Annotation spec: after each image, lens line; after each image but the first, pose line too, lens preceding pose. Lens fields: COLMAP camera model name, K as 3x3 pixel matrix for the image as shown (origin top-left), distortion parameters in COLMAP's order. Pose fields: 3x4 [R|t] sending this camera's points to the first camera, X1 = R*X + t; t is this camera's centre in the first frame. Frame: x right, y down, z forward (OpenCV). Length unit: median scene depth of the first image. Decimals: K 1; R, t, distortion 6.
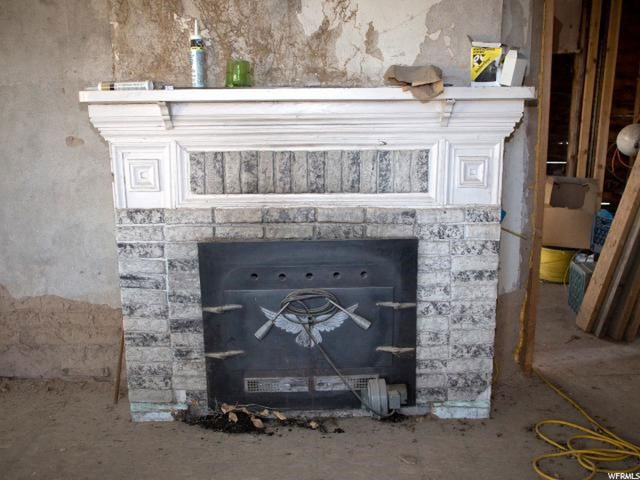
lens RADIAL K [[607.5, 0, 295.4], [0, 607.5, 239.6], [0, 0, 1]] dist [-0.056149, 0.006055]
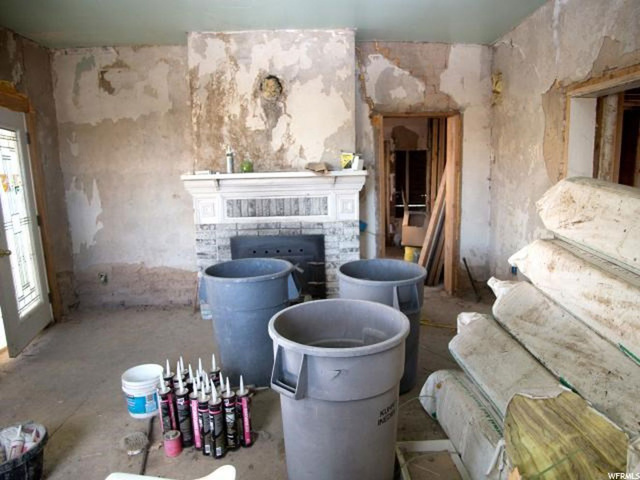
lens RADIAL K [[420.6, 0, 322.4], [0, 420.6, 239.4], [0, 0, 1]] dist [-0.109640, 0.070572]
pose [[0.999255, -0.018627, 0.033791, 0.141491], [0.020957, 0.997331, -0.069947, 0.131873], [-0.032398, 0.070603, 0.996978, -0.628392]]
